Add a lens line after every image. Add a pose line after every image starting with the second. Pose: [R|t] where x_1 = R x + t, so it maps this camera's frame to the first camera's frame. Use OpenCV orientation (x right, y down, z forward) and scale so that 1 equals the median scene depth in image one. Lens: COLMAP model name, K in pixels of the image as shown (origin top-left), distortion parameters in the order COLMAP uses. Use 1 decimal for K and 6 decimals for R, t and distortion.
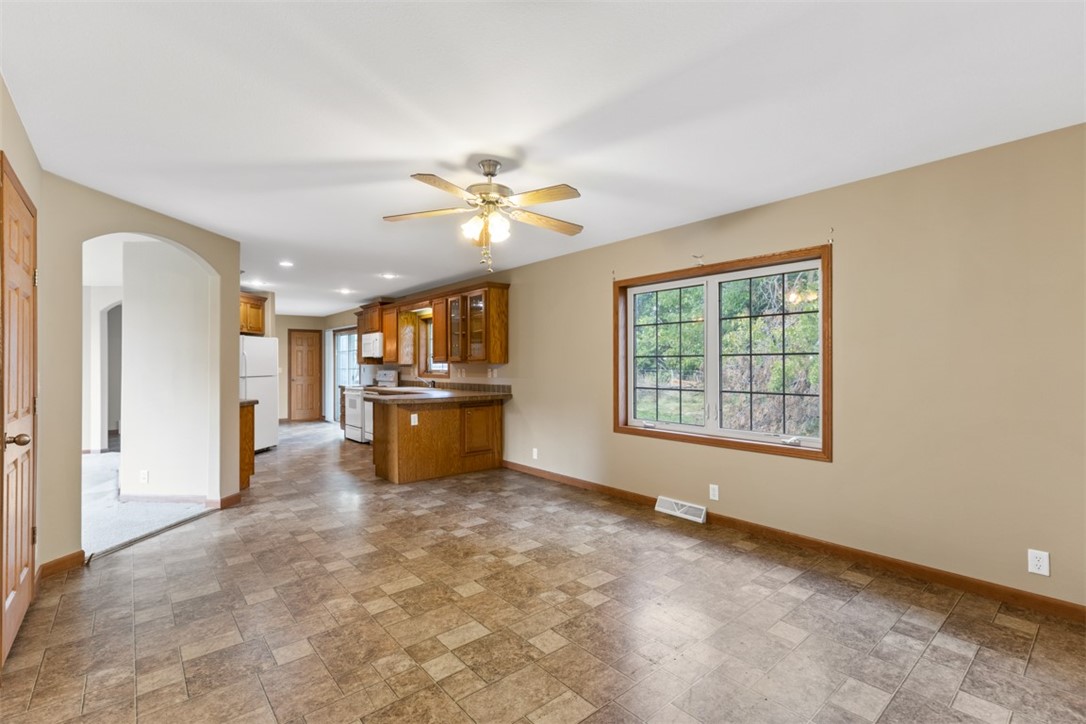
lens RADIAL K [[492.6, 0, 549.2], [0, 492.6, 362.5], [0, 0, 1]] dist [0.008026, -0.000941]
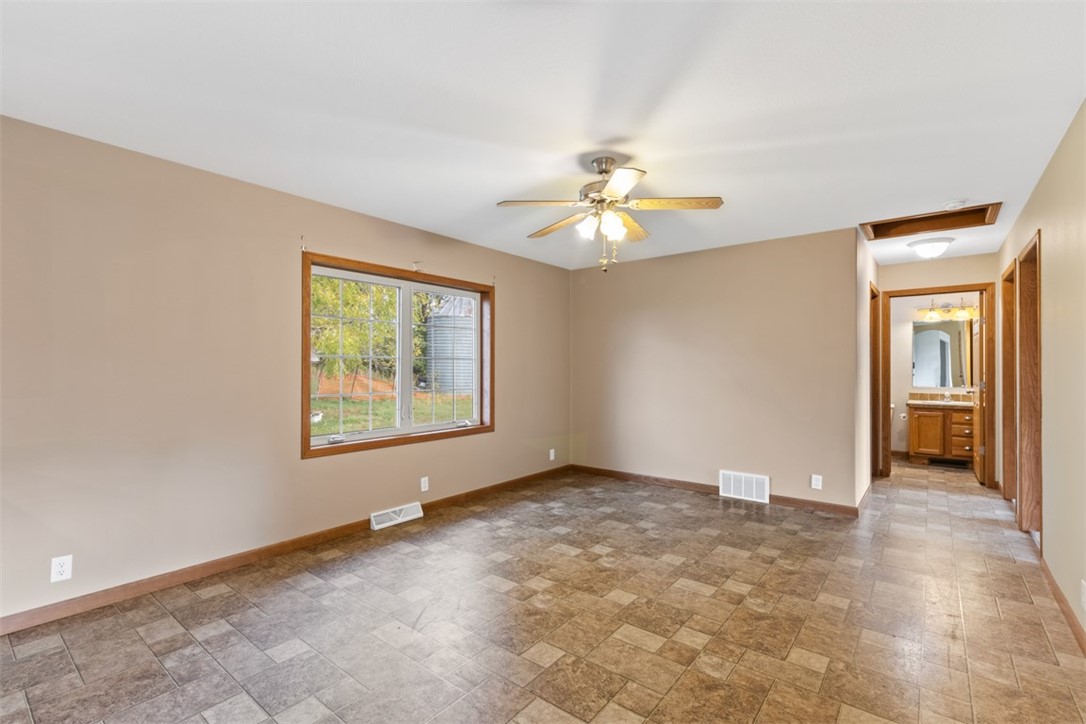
lens RADIAL K [[492.6, 0, 532.6], [0, 492.6, 367.8], [0, 0, 1]] dist [0.008026, -0.000941]
pose [[-0.181425, 0.001213, 0.983404, -0.775868], [-0.005396, 0.999983, -0.002229, 0.007976], [-0.983390, -0.005711, -0.181415, 0.964121]]
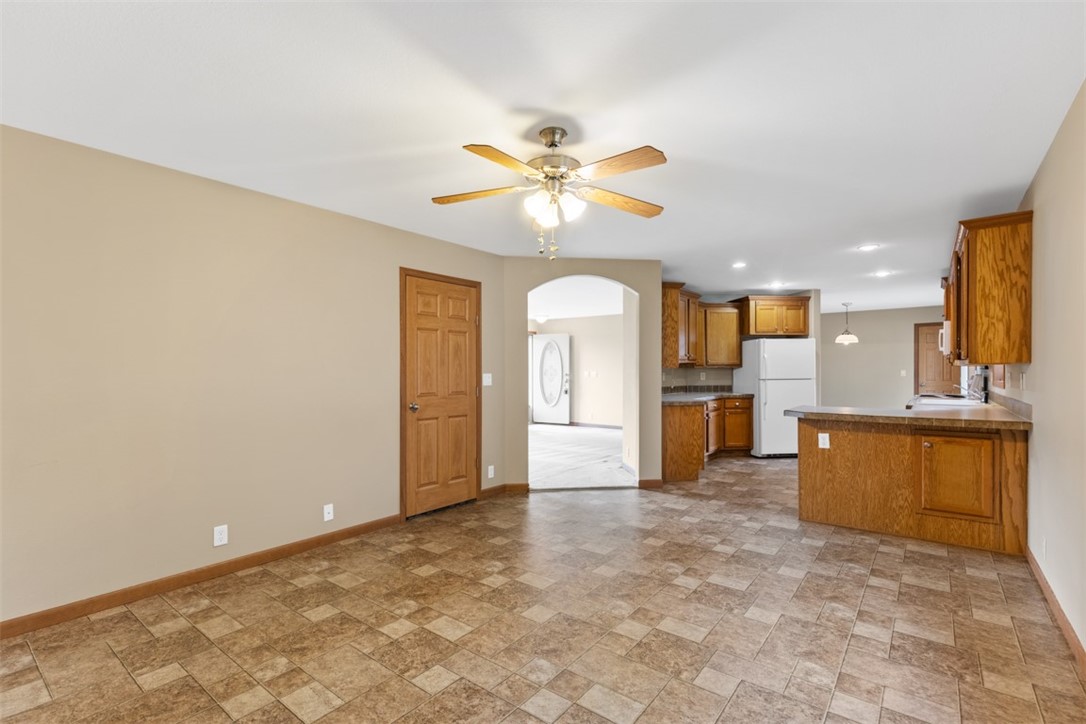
lens RADIAL K [[492.6, 0, 527.1], [0, 492.6, 373.8], [0, 0, 1]] dist [0.008026, -0.000941]
pose [[0.178402, 0.007975, -0.983925, 0.524673], [0.010986, 0.999889, 0.010097, 0.002587], [0.983896, -0.012611, 0.178294, 0.585533]]
